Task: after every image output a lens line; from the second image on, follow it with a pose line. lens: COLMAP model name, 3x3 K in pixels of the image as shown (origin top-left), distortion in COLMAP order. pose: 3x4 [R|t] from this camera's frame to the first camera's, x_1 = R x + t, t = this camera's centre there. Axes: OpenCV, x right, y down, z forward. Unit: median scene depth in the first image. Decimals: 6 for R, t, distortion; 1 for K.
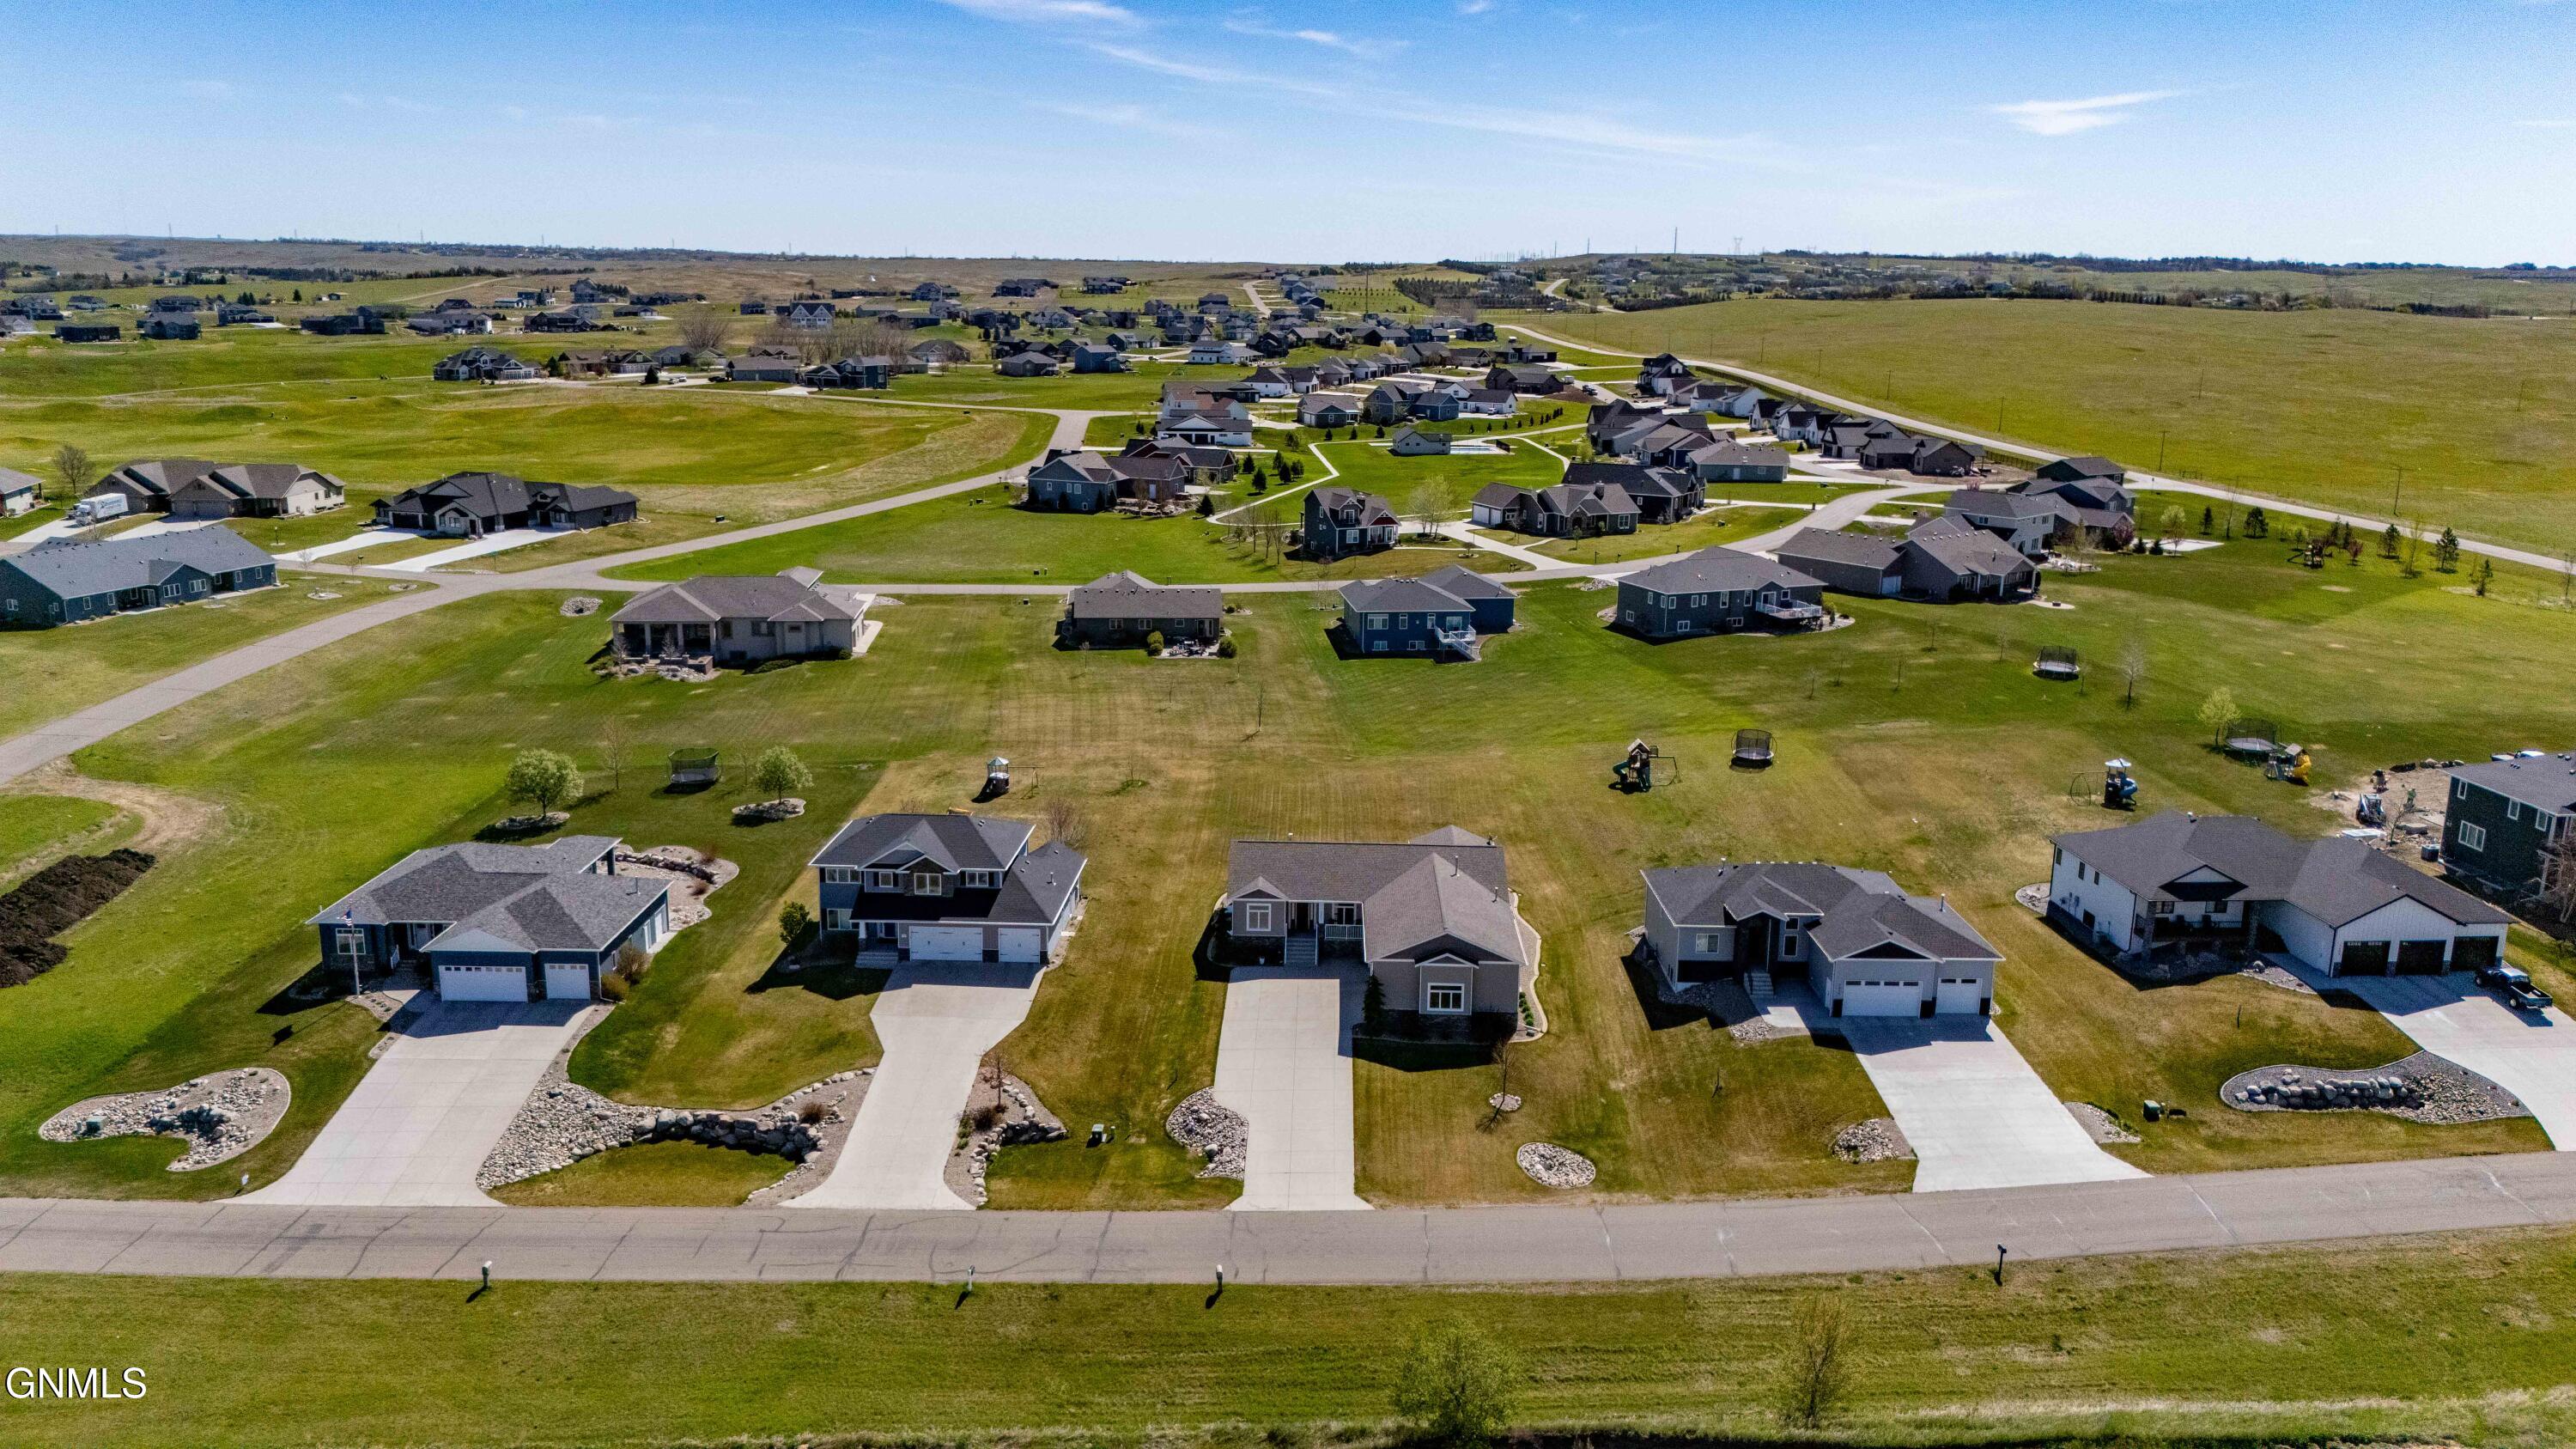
lens RADIAL K [[1893.6, 0, 1297.9], [0, 1893.6, 738.0], [0, 0, 1]] dist [0.074442, -0.081631]
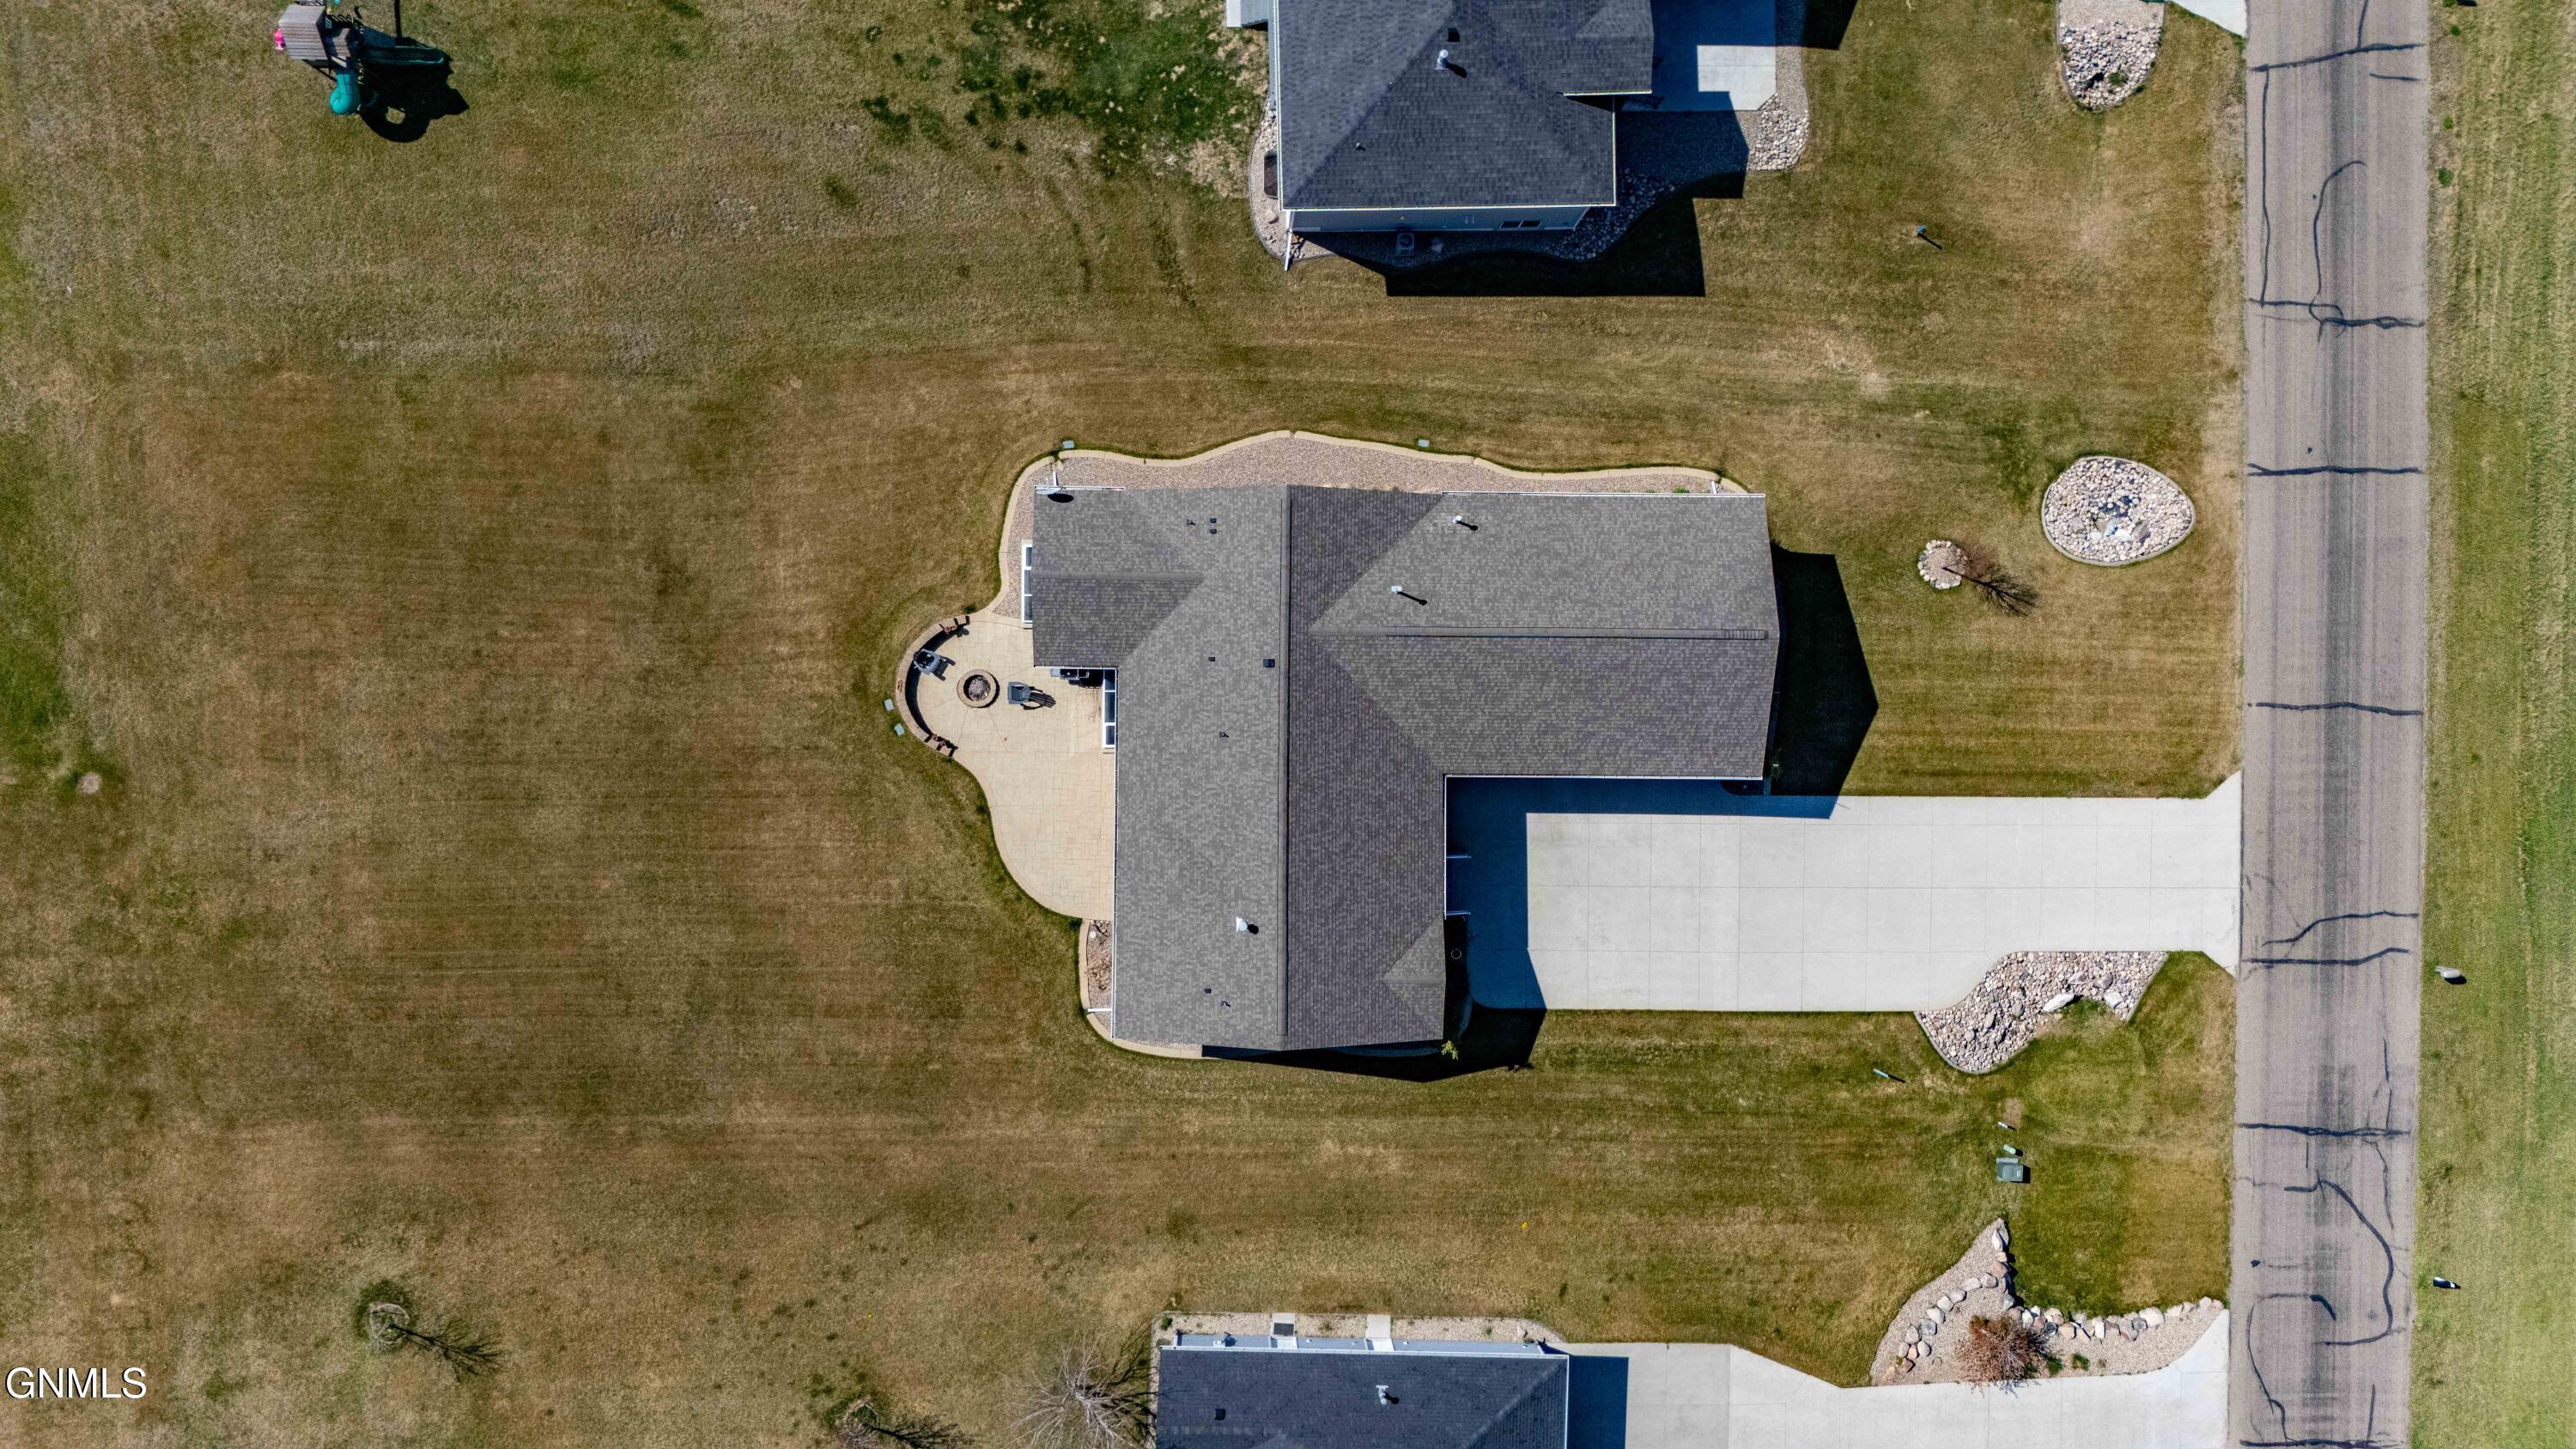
lens RADIAL K [[1893.6, 0, 1284.7], [0, 1893.6, 711.7], [0, 0, 1]] dist [0.074442, -0.081631]
pose [[-0.010404, -0.999810, -0.016489, 0.035770], [0.200593, -0.018241, 0.979505, -0.252154], [-0.979619, 0.006883, 0.200745, 0.547295]]
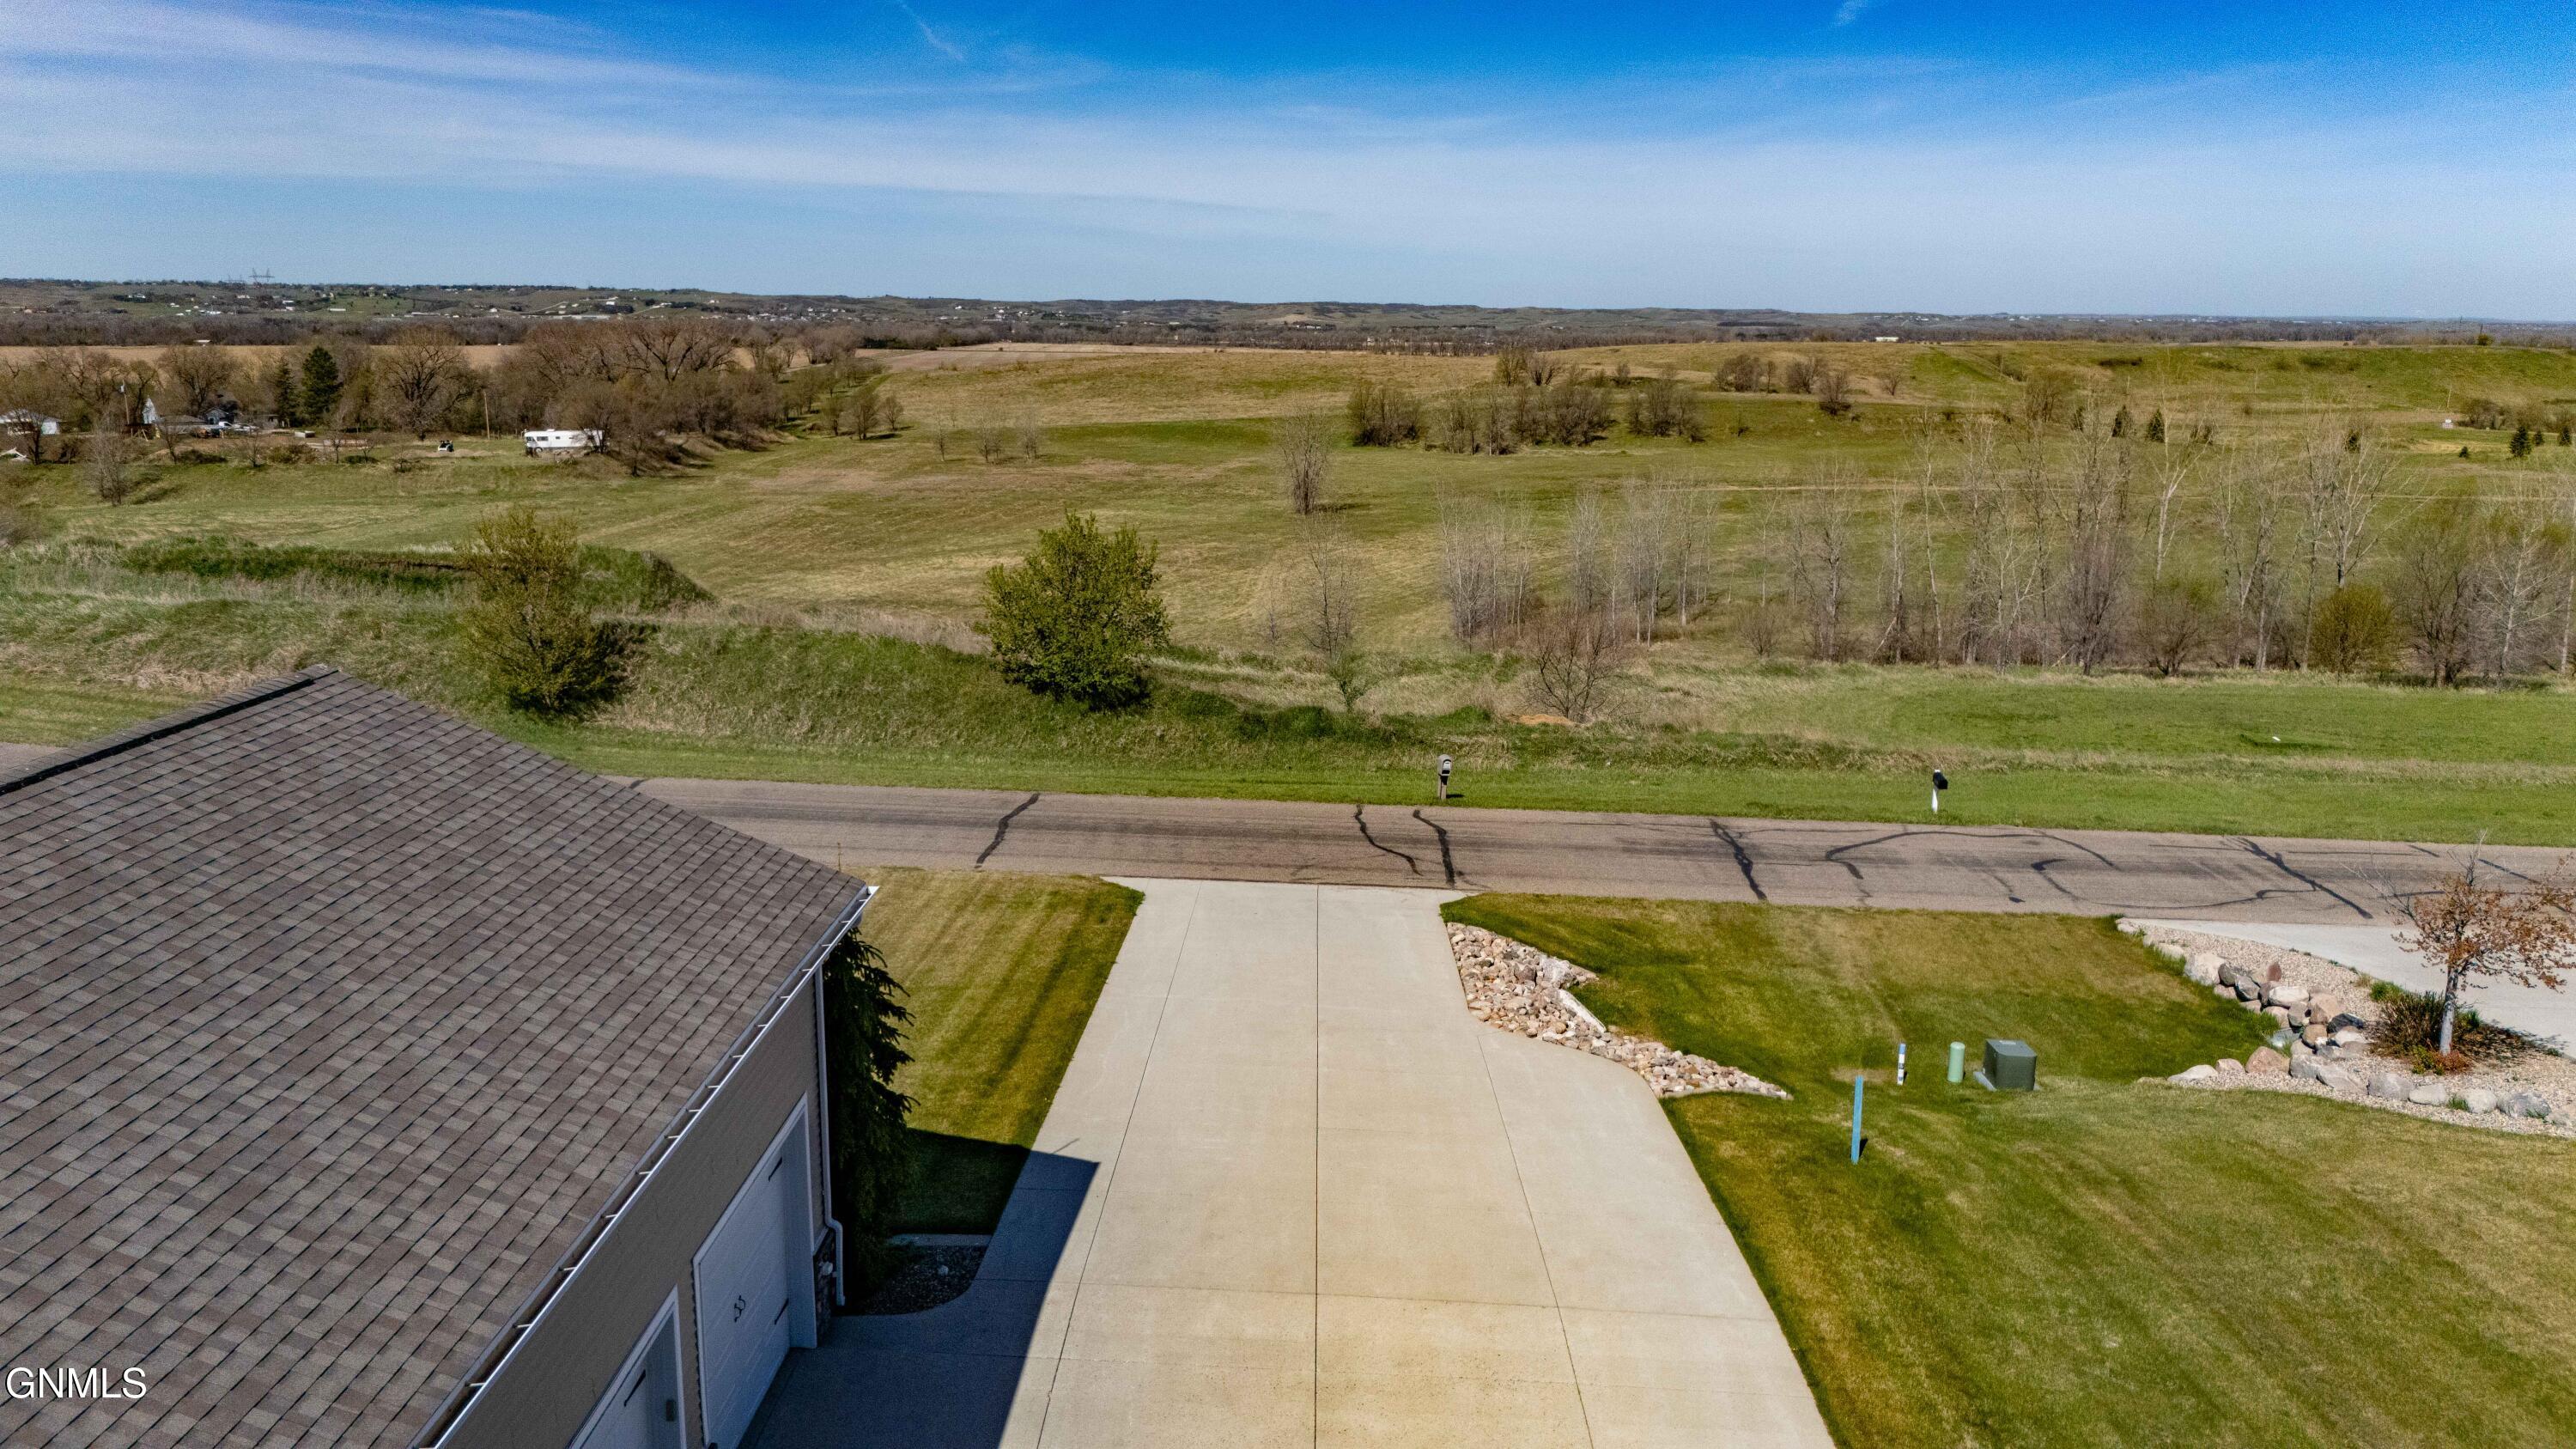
lens RADIAL K [[1893.6, 0, 1289.3], [0, 1893.6, 719.4], [0, 0, 1]] dist [0.074442, -0.081631]
pose [[-0.999620, -0.025798, -0.009668, 0.002187], [-0.027437, 0.900436, 0.434123, 0.020456], [-0.002494, 0.434223, -0.900802, 0.604300]]
